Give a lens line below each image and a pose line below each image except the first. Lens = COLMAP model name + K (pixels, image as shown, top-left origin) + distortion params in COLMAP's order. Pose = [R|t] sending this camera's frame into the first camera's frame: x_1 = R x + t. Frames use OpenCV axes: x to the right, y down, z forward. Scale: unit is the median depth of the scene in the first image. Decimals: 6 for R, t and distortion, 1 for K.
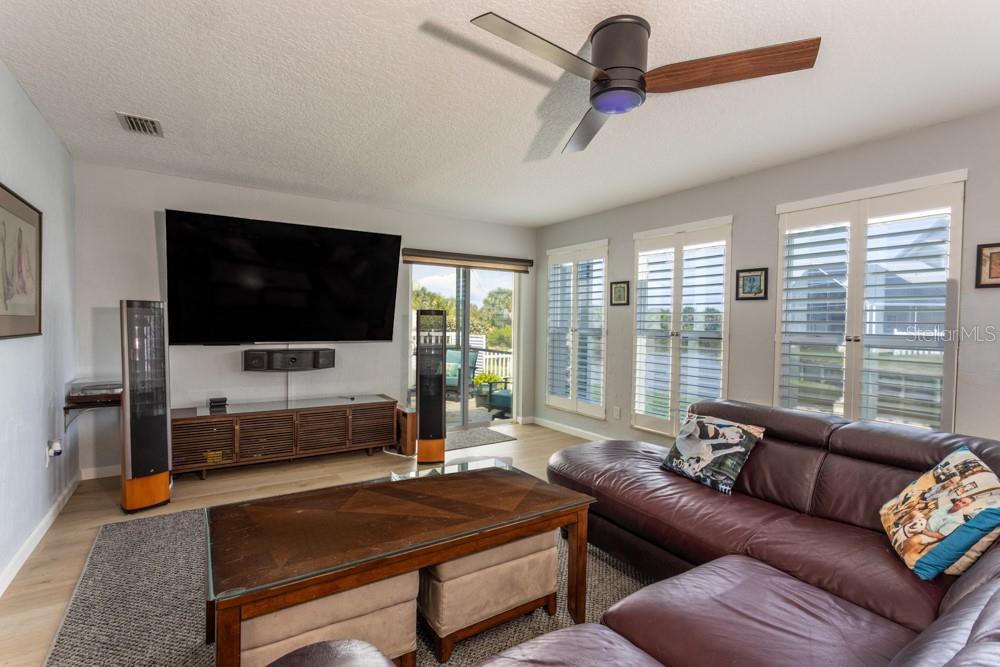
lens RADIAL K [[477.2, 0, 495.3], [0, 477.2, 335.4], [0, 0, 1]] dist [0.002733, 0.000652]
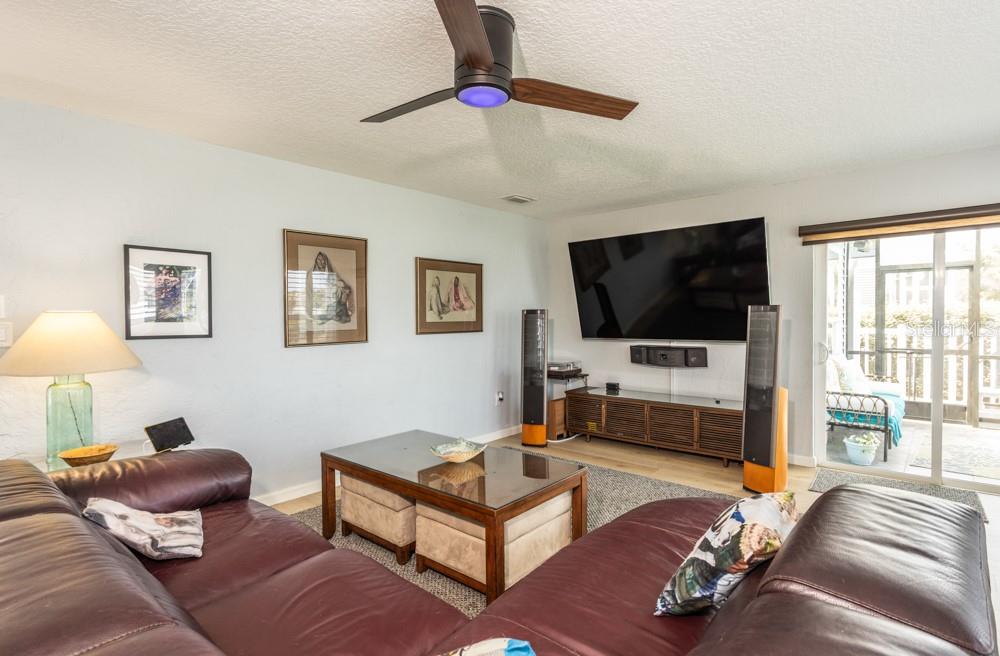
lens RADIAL K [[500.2, 0, 500.0], [0, 500.2, 328.0], [0, 0, 1]] dist [-0.001288, -0.000077]
pose [[0.275357, 0.010235, -0.961288, 0.586949], [-0.008525, 0.999930, 0.008205, -0.019537], [0.961304, 0.005936, 0.275425, 0.347438]]
